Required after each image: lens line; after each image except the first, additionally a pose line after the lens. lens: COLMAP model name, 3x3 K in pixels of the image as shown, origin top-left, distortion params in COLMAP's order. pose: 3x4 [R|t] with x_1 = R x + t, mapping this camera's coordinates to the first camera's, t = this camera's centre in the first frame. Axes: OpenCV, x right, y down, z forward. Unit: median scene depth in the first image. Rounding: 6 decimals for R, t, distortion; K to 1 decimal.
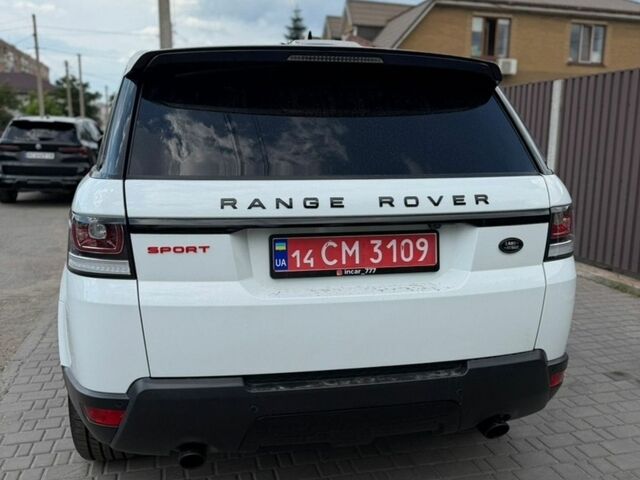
lens RADIAL K [[603.7, 0, 320.0], [0, 603.7, 240.0], [0, 0, 1]] dist [0.118352, -0.234031]
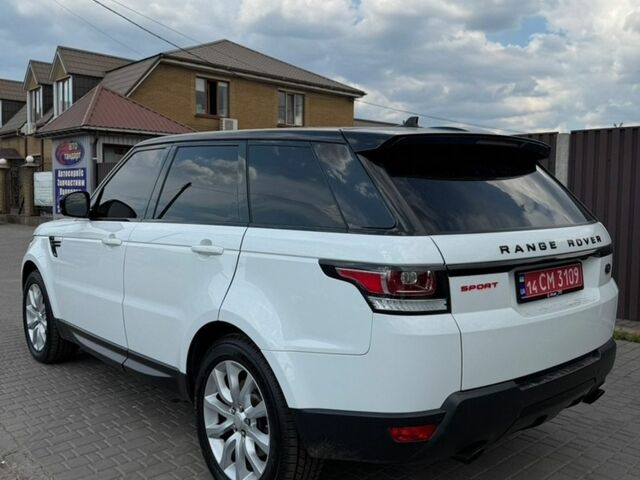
lens RADIAL K [[603.7, 0, 320.0], [0, 603.7, 240.0], [0, 0, 1]] dist [0.118352, -0.234031]
pose [[0.870990, -0.043745, 0.489350, -1.094375], [0.083599, 0.994699, -0.059877, -0.032161], [-0.484137, 0.093062, 0.870029, 0.017723]]
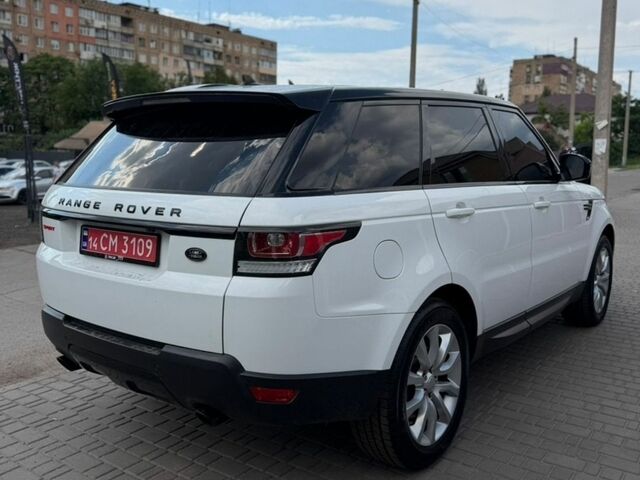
lens RADIAL K [[606.5, 0, 312.7], [0, 606.5, 241.2], [0, 0, 1]] dist [0.115685, -0.282174]
pose [[0.649283, 0.105777, -0.753156, 1.381889], [-0.127264, 0.991429, 0.029529, -0.081872], [0.749824, 0.076677, 0.657179, 0.421088]]
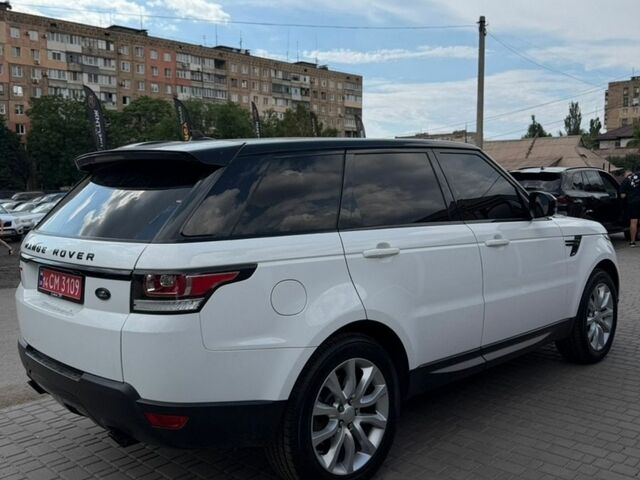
lens RADIAL K [[603.7, 0, 320.0], [0, 603.7, 240.0], [0, 0, 1]] dist [0.118352, -0.234031]
pose [[0.535283, 0.063760, -0.842263, 1.746133], [-0.121471, 0.992593, -0.002058, -0.168494], [0.835893, 0.103412, 0.539063, 0.695003]]
